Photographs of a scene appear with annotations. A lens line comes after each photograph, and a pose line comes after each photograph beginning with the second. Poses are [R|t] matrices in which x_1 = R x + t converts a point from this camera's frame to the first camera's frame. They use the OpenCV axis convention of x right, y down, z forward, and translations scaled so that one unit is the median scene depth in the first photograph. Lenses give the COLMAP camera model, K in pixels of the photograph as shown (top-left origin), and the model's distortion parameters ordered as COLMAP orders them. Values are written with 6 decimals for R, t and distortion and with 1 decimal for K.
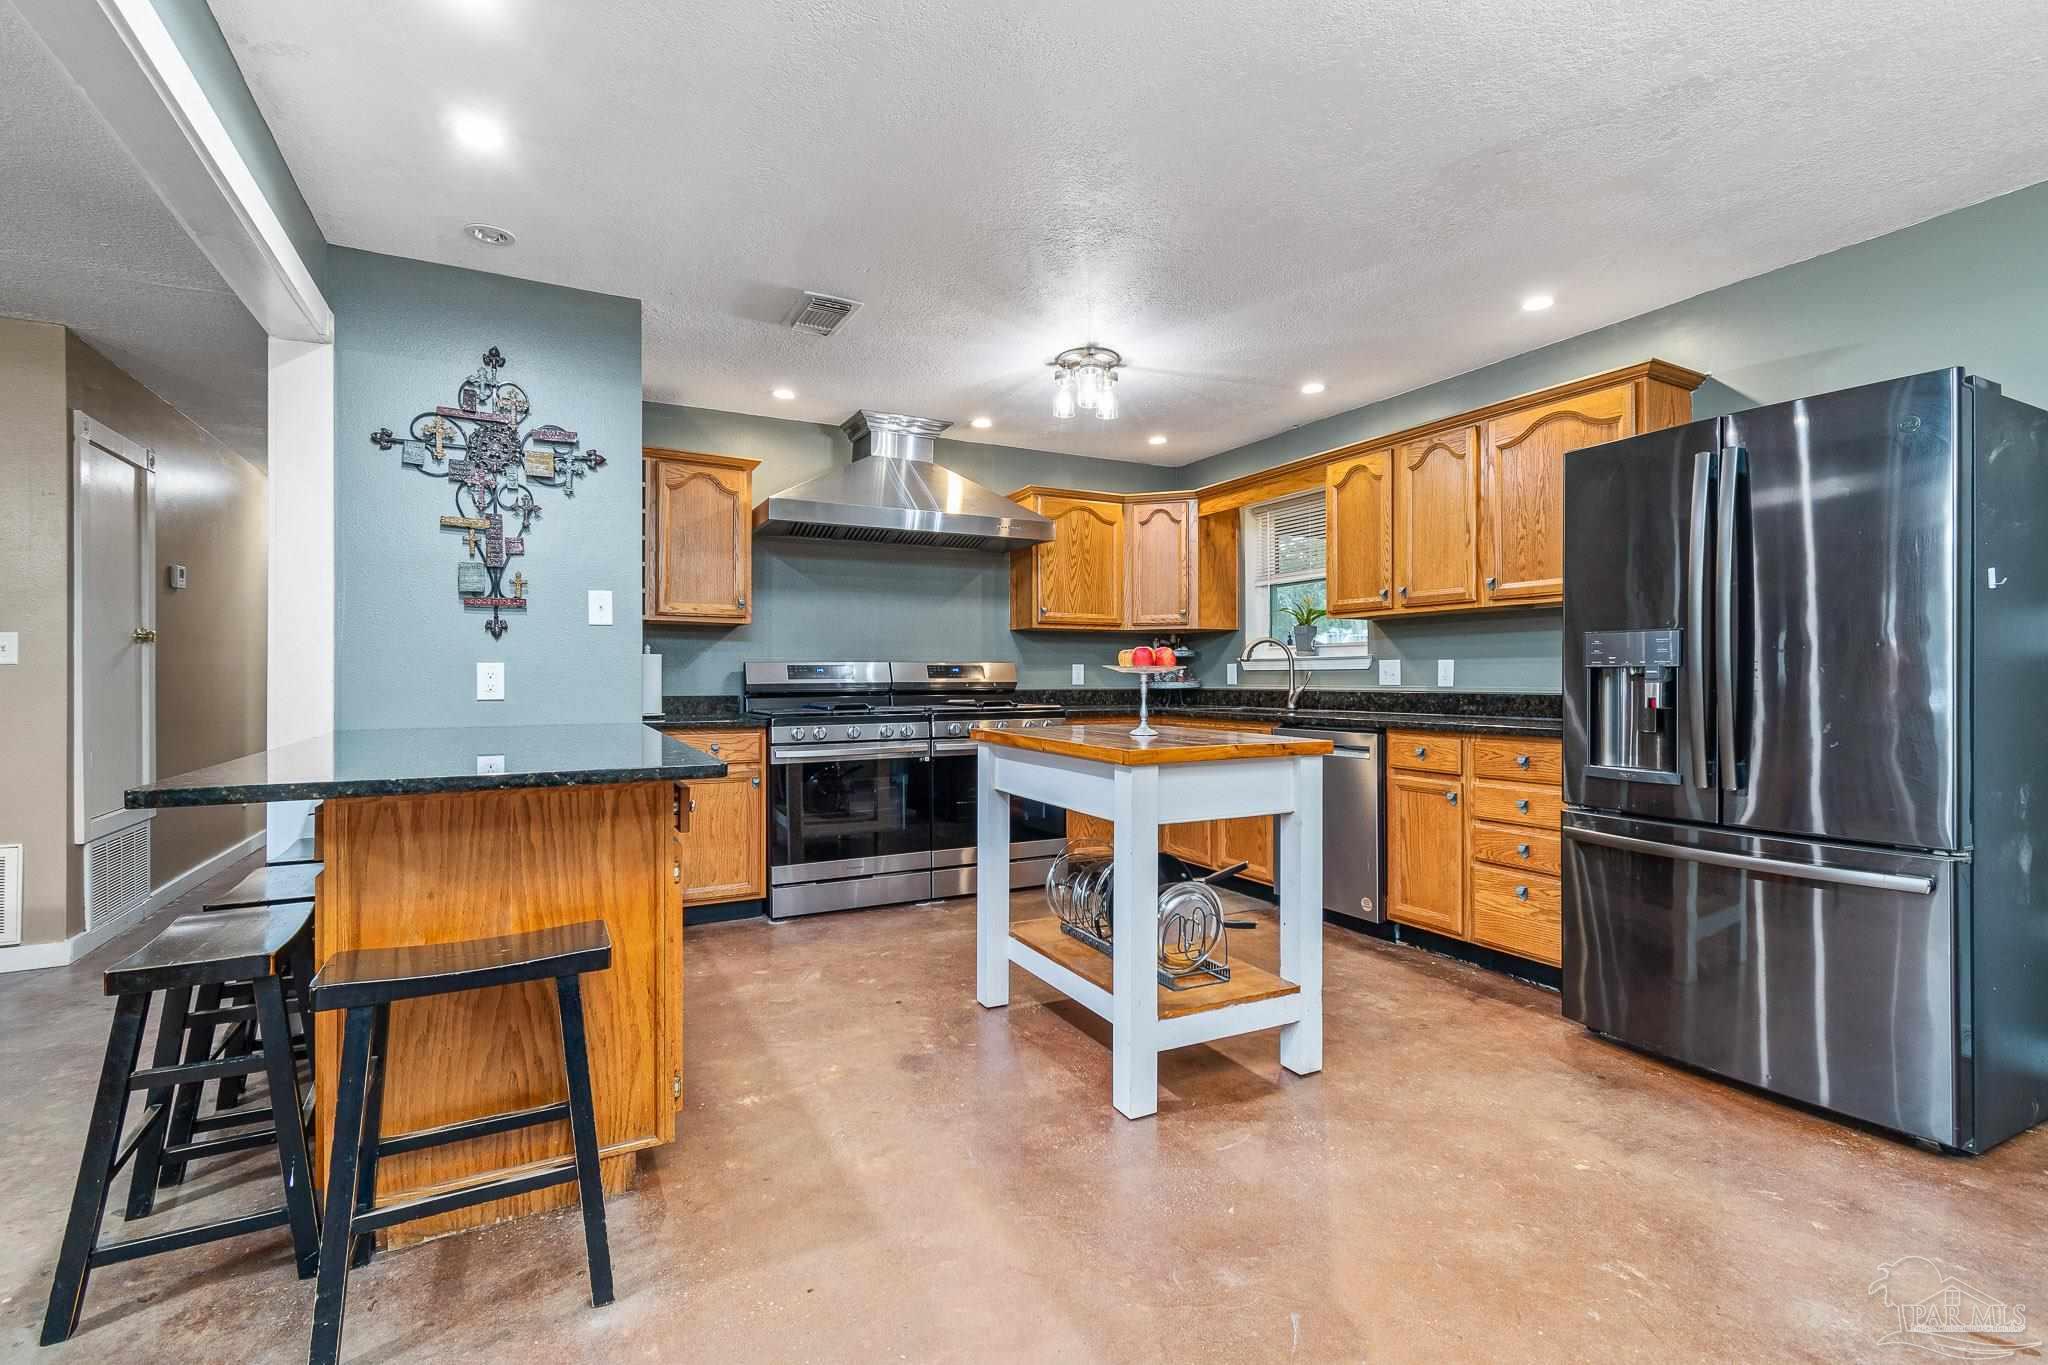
lens RADIAL K [[926.0, 0, 1028.5], [0, 926.0, 676.2], [0, 0, 1]] dist [0.002628, -0.001175]
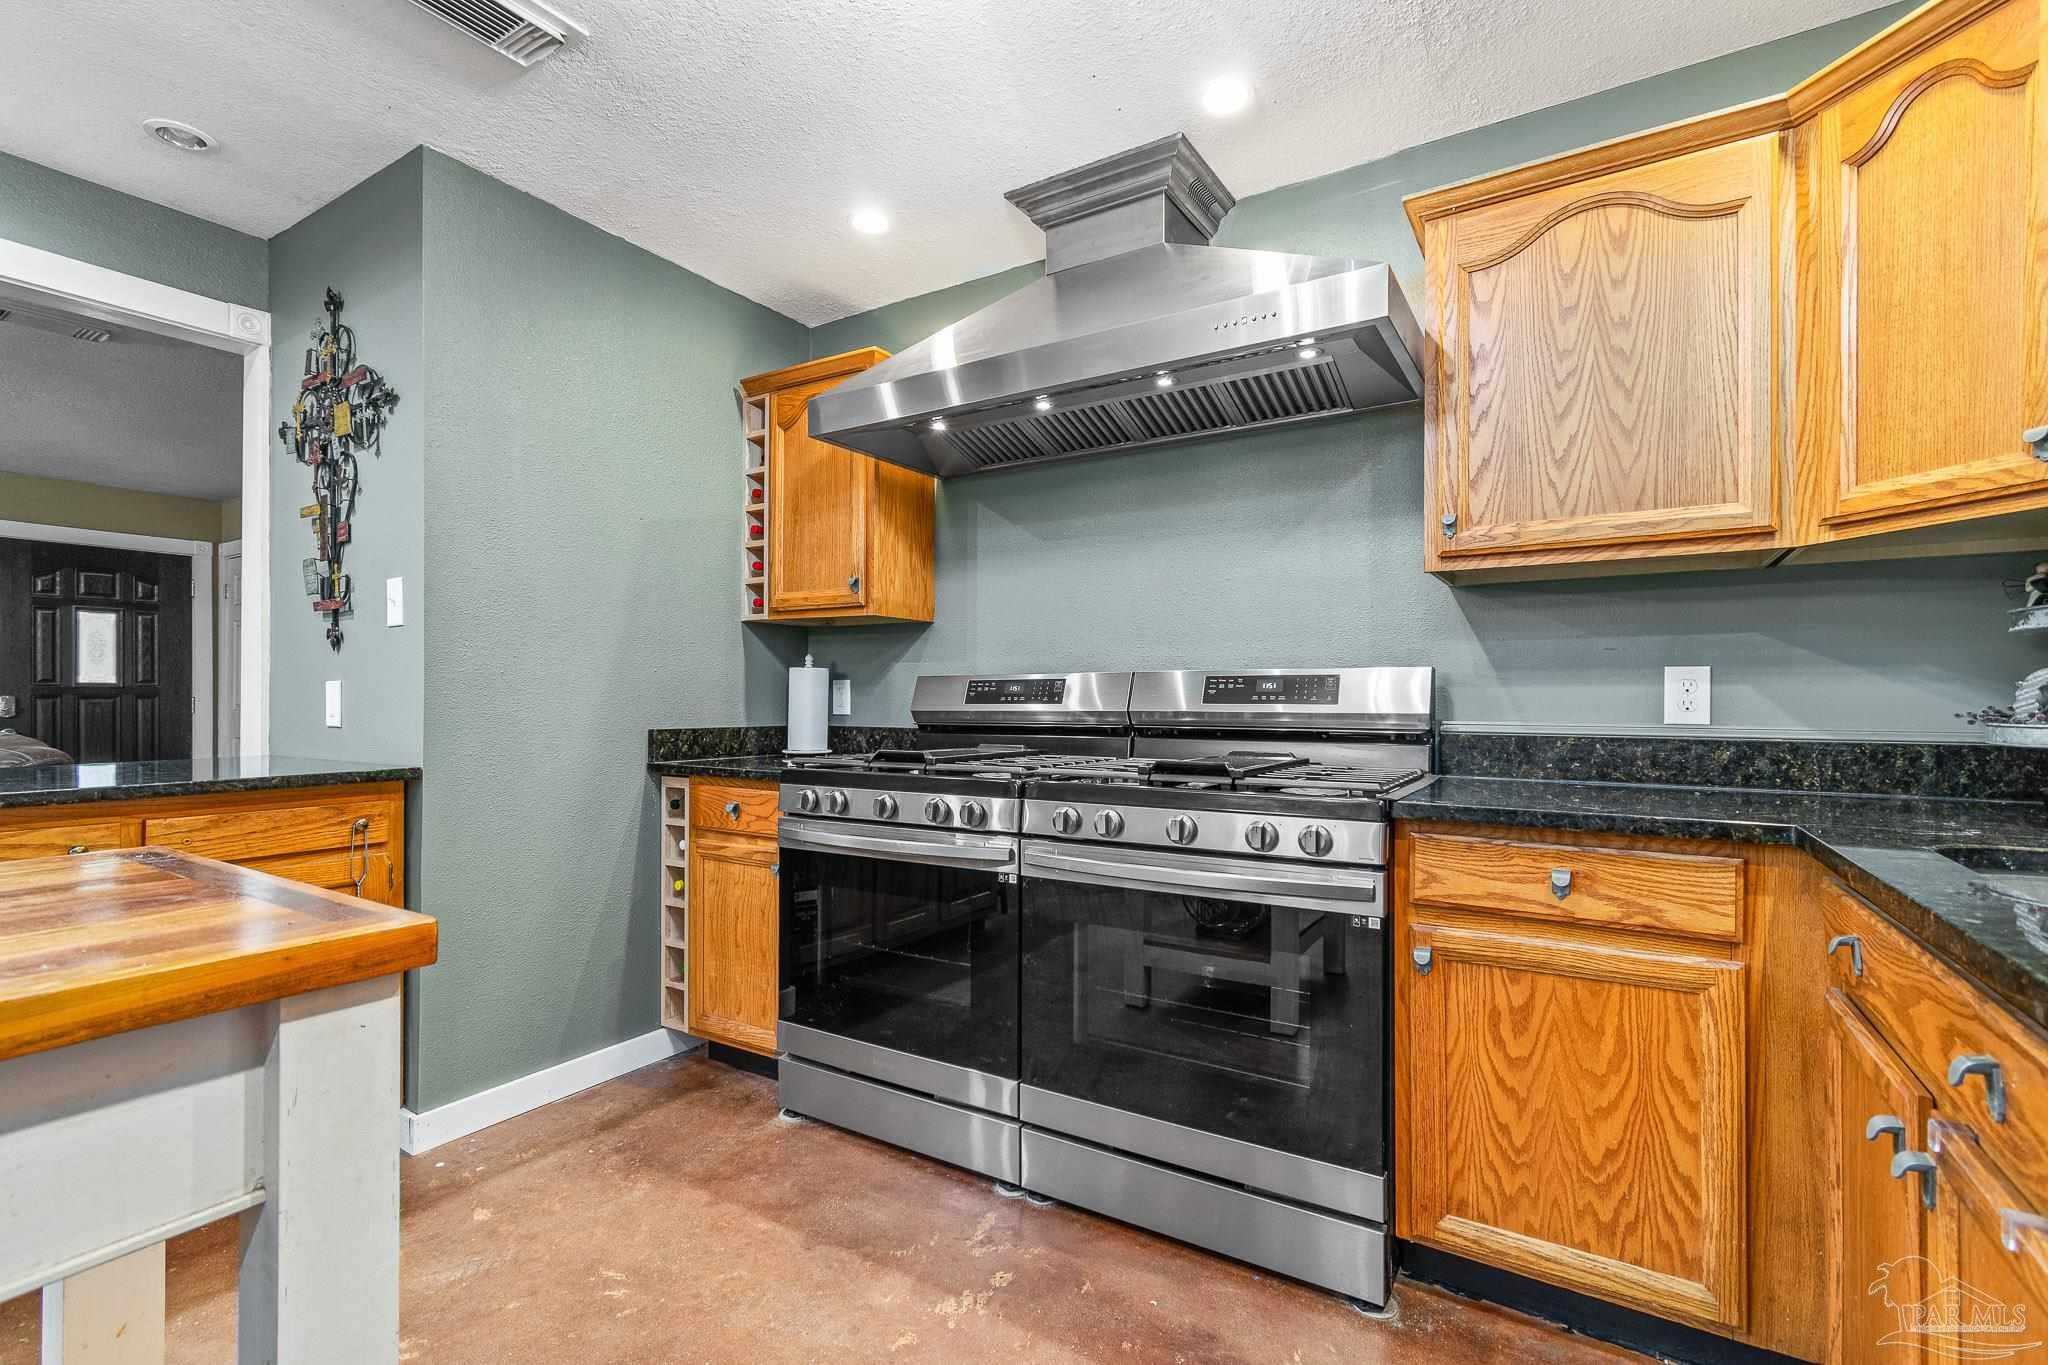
lens RADIAL K [[926.0, 0, 1023.9], [0, 926.0, 699.2], [0, 0, 1]] dist [0.002628, -0.001175]
pose [[0.502907, 0.001781, -0.864339, 0.376701], [-0.001976, 0.999998, 0.000911, -0.000637], [0.864338, 0.001250, 0.502909, 1.002941]]
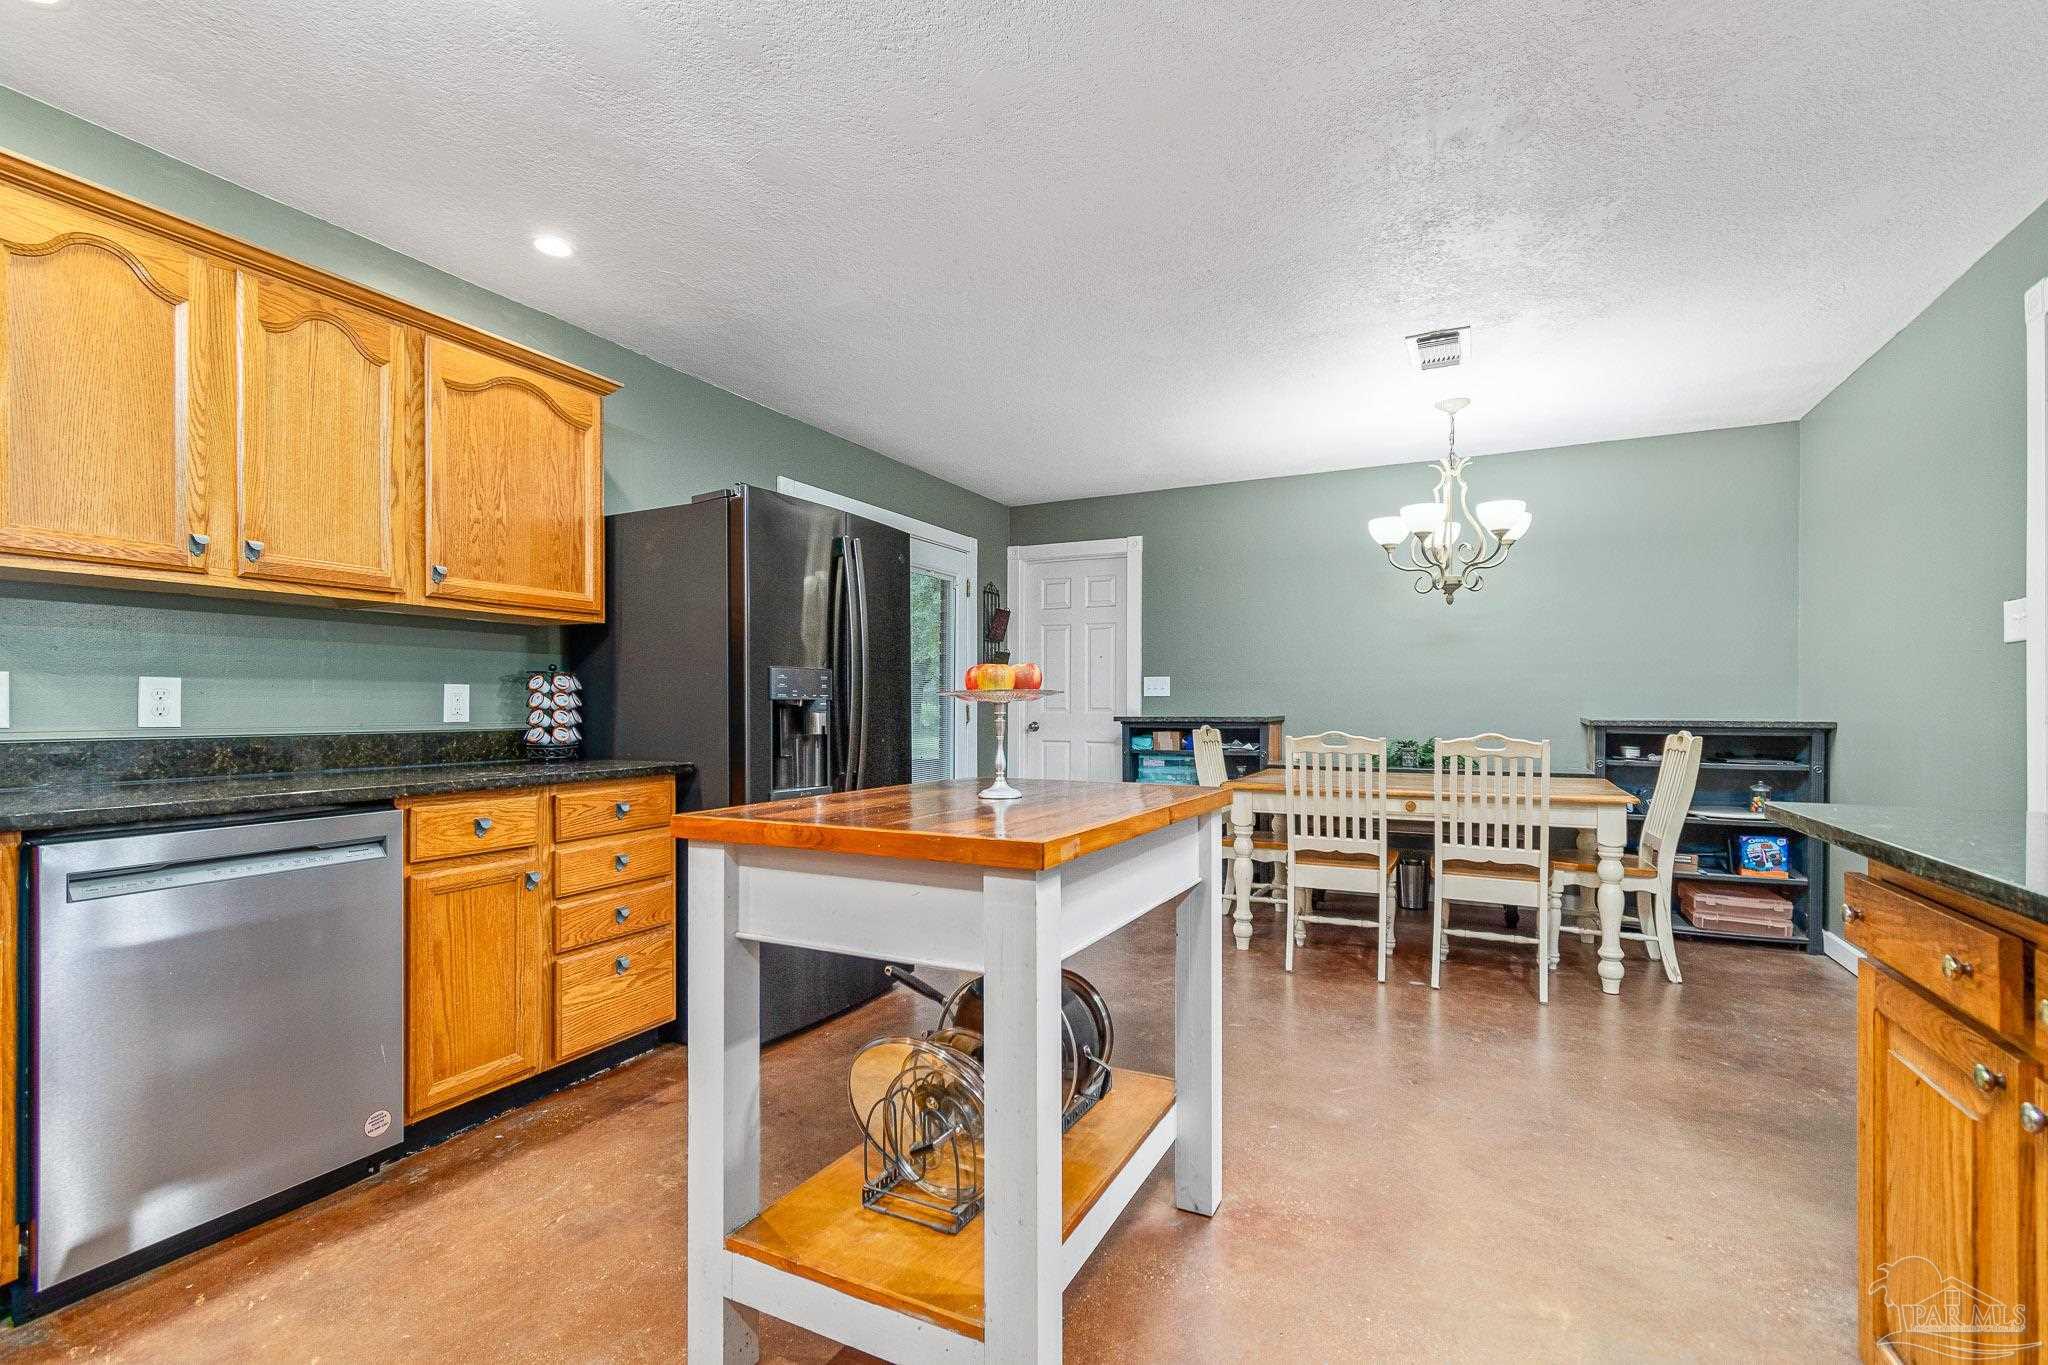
lens RADIAL K [[926.0, 0, 1005.6], [0, 926.0, 710.3], [0, 0, 1]] dist [0.002628, -0.001175]
pose [[-0.585199, -0.002554, 0.810886, -0.333709], [0.000579, 0.999993, 0.003568, -0.000525], [-0.810890, 0.002557, -0.585194, 1.142222]]
